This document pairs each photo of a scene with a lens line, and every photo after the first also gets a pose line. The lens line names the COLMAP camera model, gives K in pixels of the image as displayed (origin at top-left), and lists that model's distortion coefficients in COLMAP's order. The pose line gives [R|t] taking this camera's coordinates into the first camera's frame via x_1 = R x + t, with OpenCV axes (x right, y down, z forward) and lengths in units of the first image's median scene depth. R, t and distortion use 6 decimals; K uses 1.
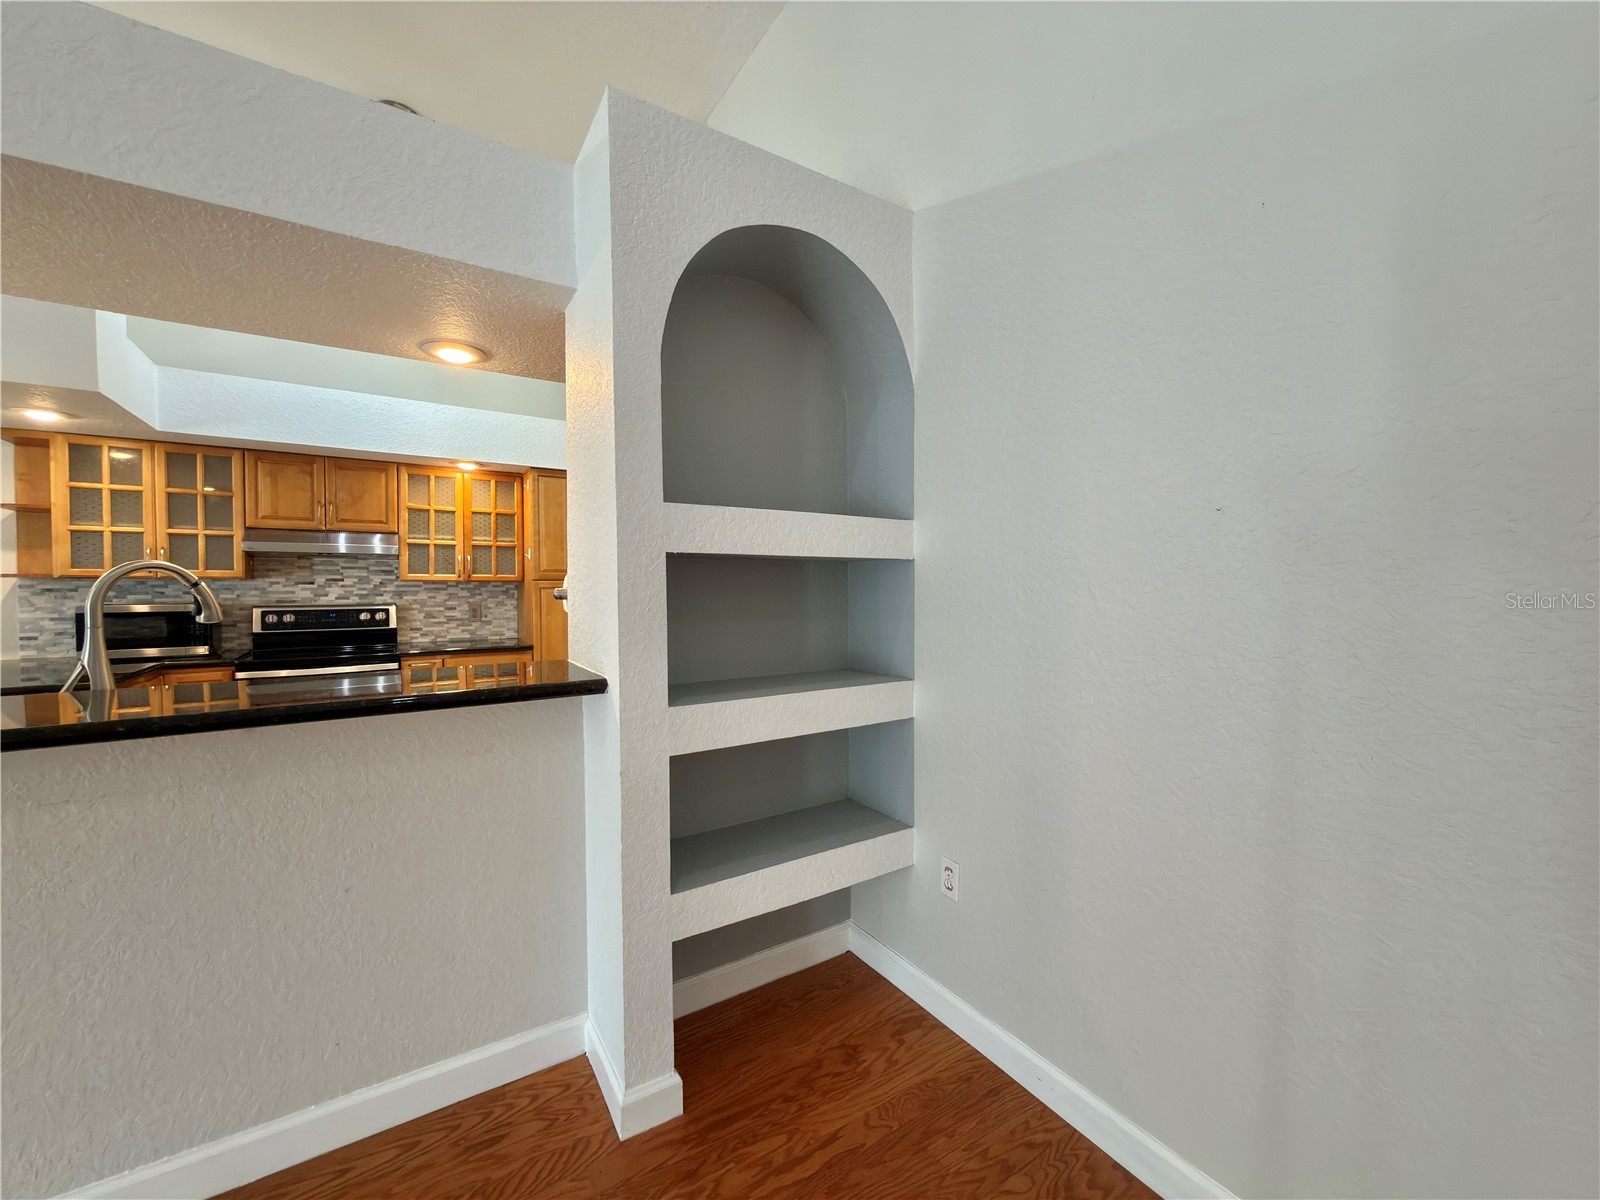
lens RADIAL K [[639.1, 0, 800.8], [0, 639.1, 599.5], [0, 0, 1]] dist [0.000325, 0.000381]
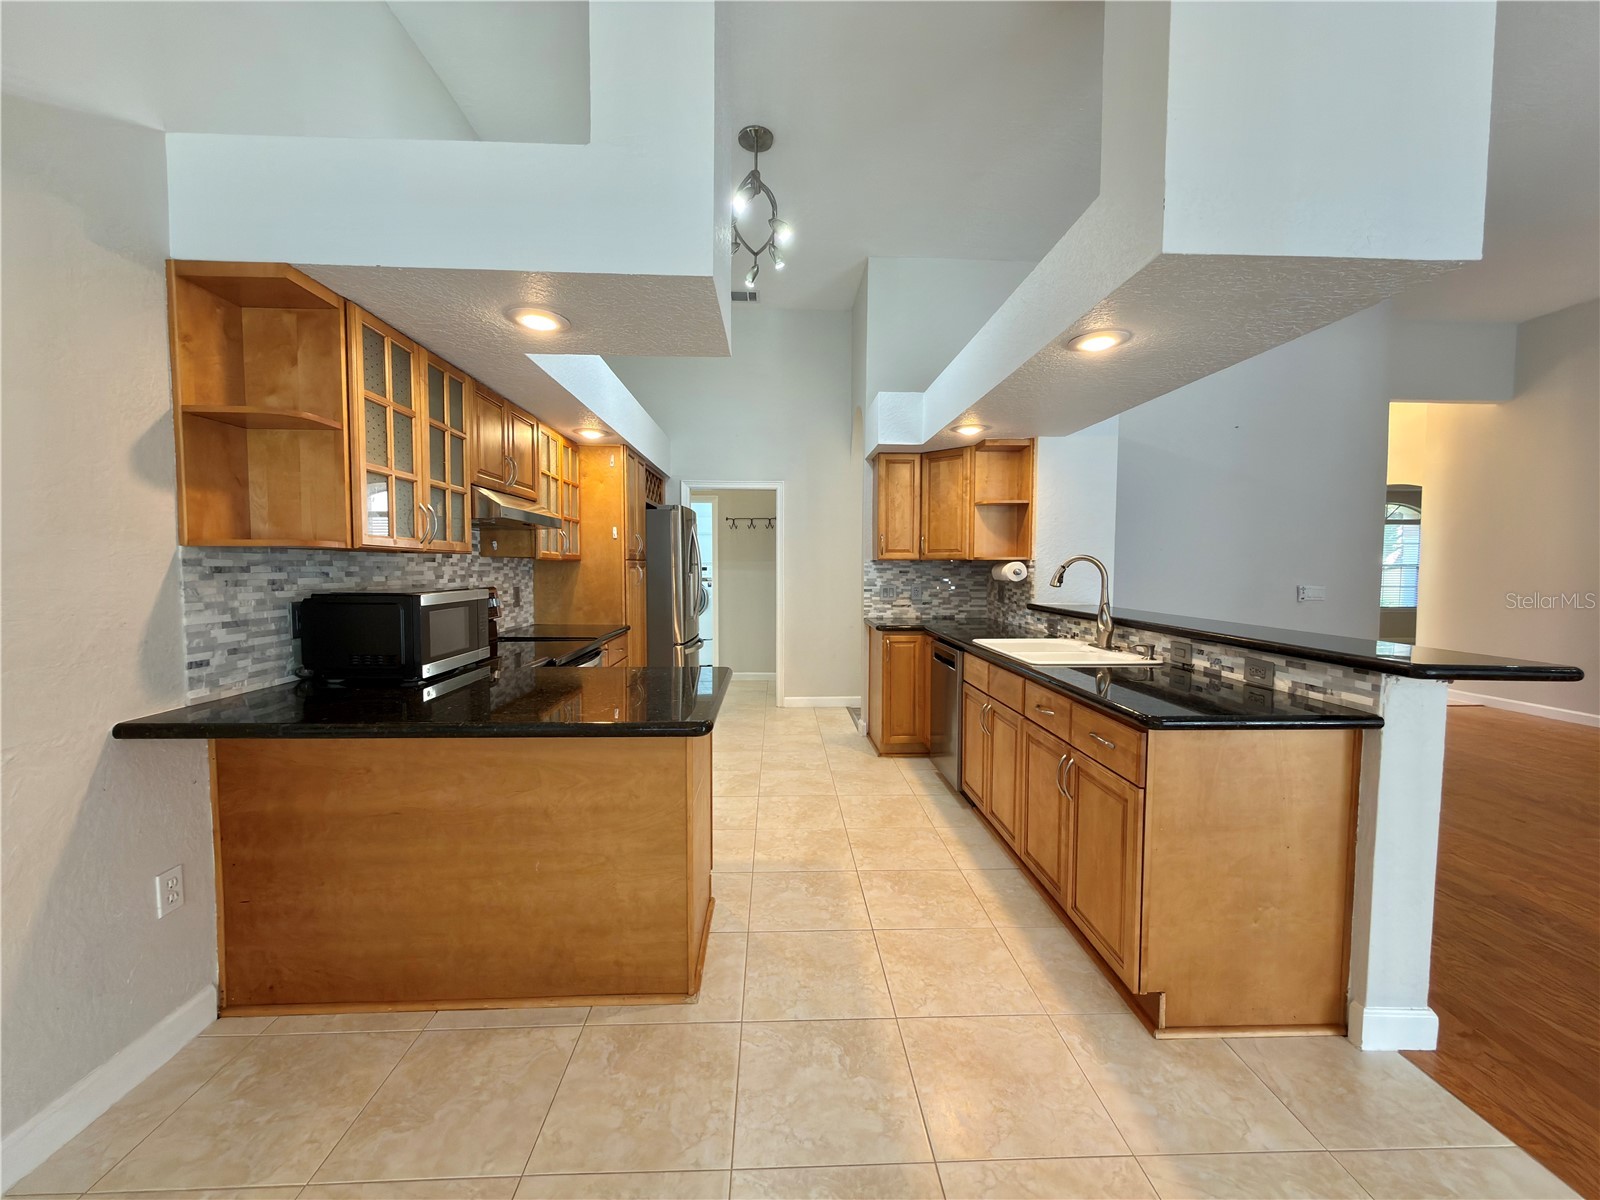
lens RADIAL K [[639.1, 0, 802.0], [0, 639.1, 596.3], [0, 0, 1]] dist [0.000325, 0.000381]
pose [[0.508581, -0.035439, 0.860285, -1.191578], [0.013031, 0.999355, 0.033464, -0.003485], [-0.860916, -0.005808, 0.508715, 0.278503]]
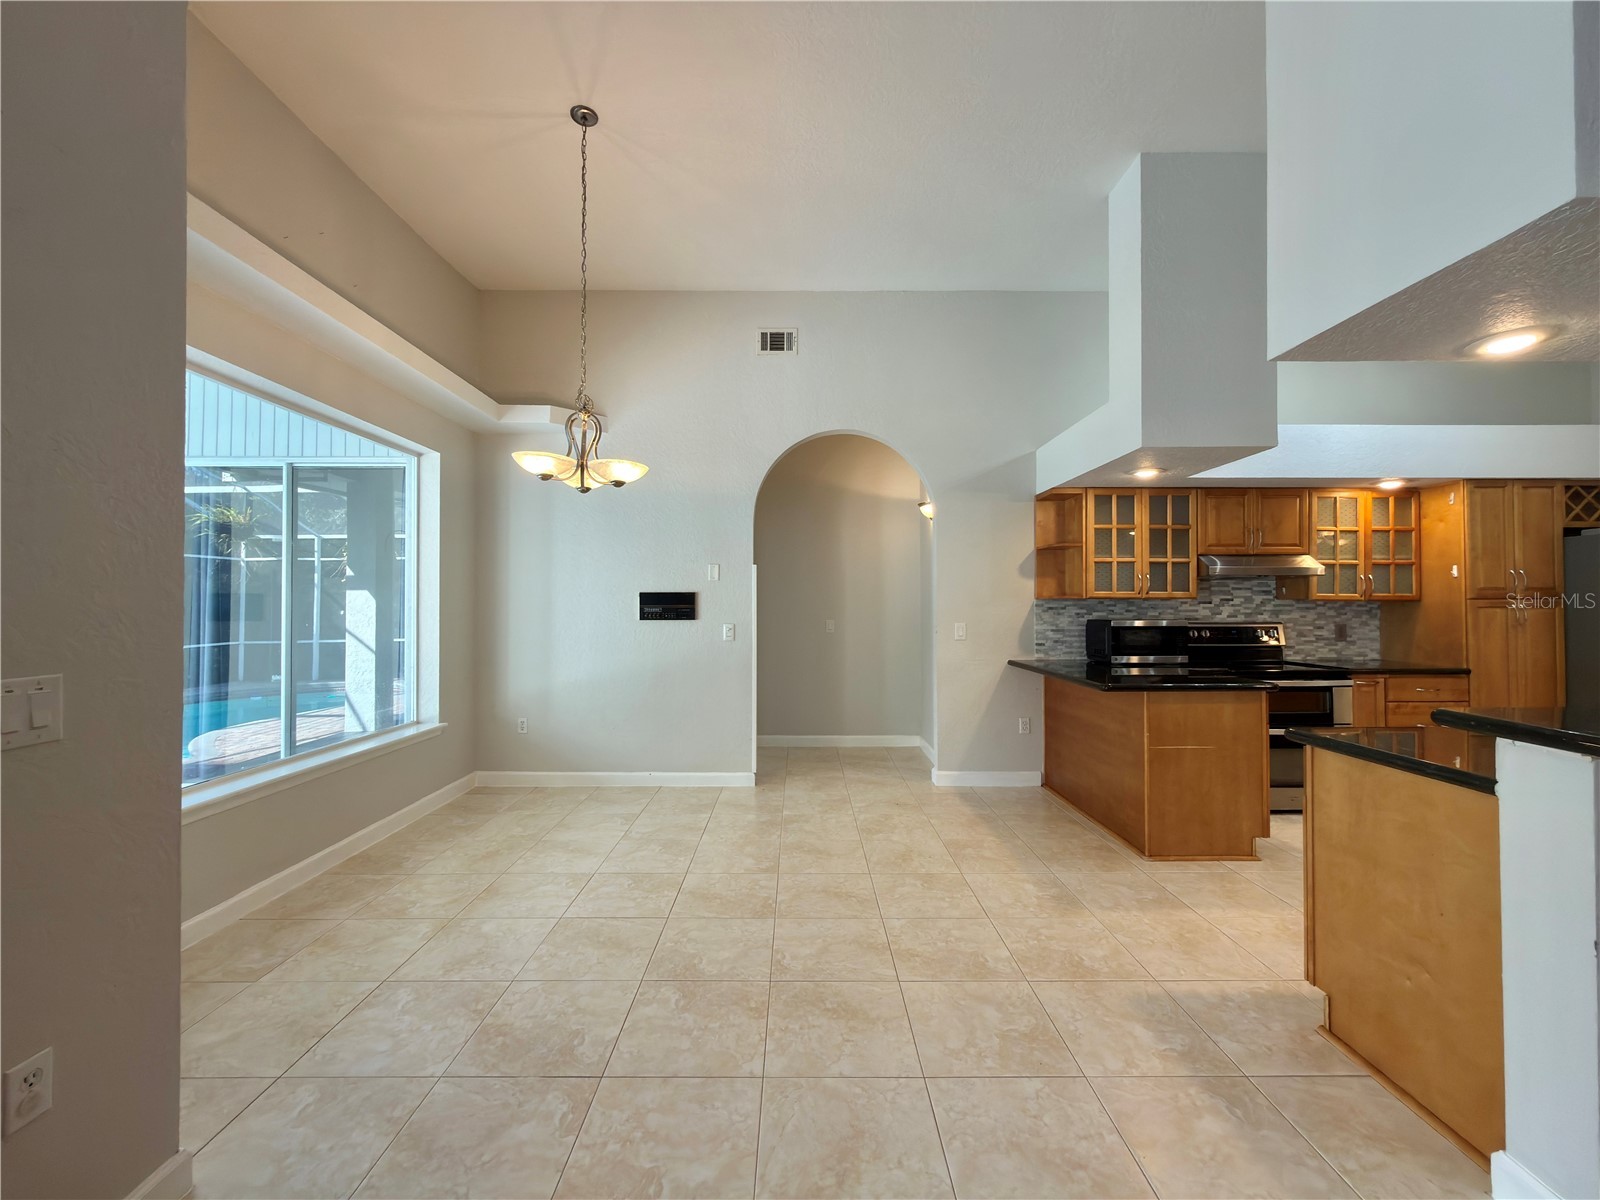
lens RADIAL K [[639.1, 0, 800.9], [0, 639.1, 599.5], [0, 0, 1]] dist [0.000325, 0.000381]
pose [[0.840752, -0.004842, -0.541398, -0.771588], [-0.012280, 0.999532, -0.028010, 0.008905], [0.541280, 0.030198, 0.840300, -0.329963]]
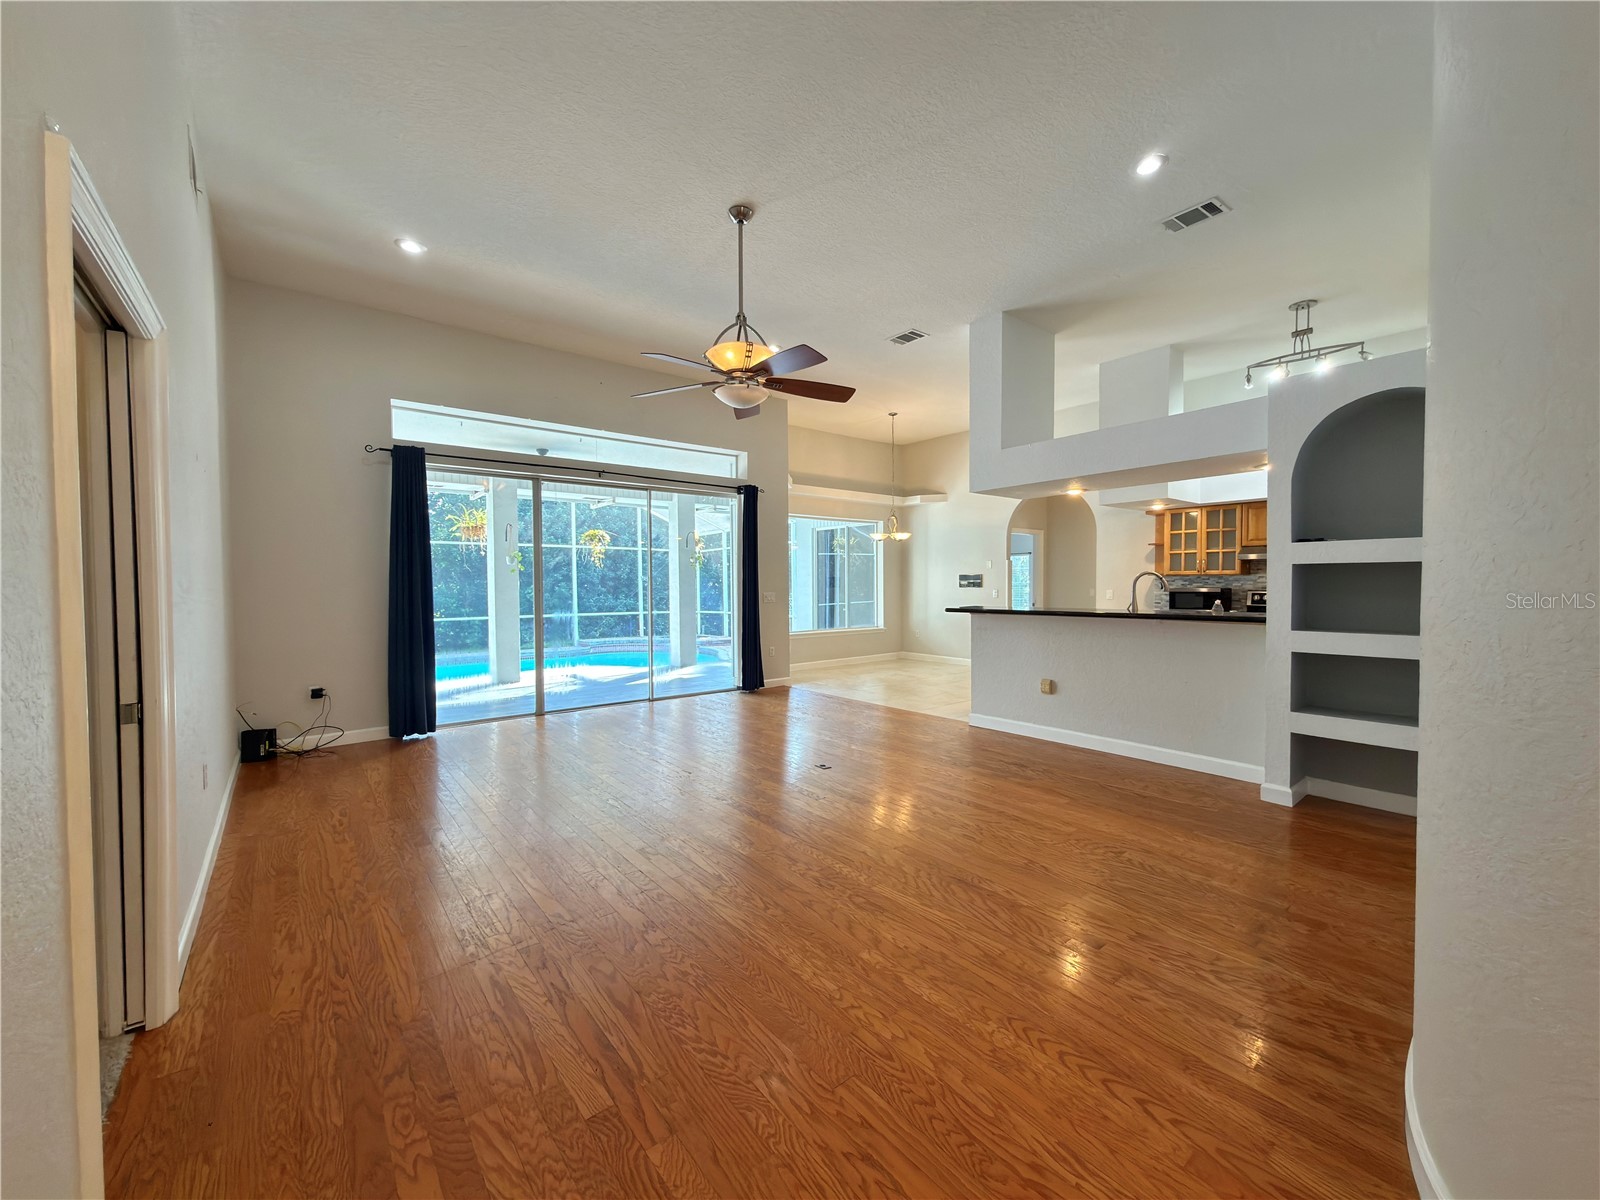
lens RADIAL K [[639.1, 0, 800.2], [0, 639.1, 600.3], [0, 0, 1]] dist [0.000325, 0.000381]
pose [[0.103919, 0.029104, -0.994160, 0.731290], [-0.014790, 0.999506, 0.027715, 0.007276], [0.994476, 0.011824, 0.104298, -0.389596]]
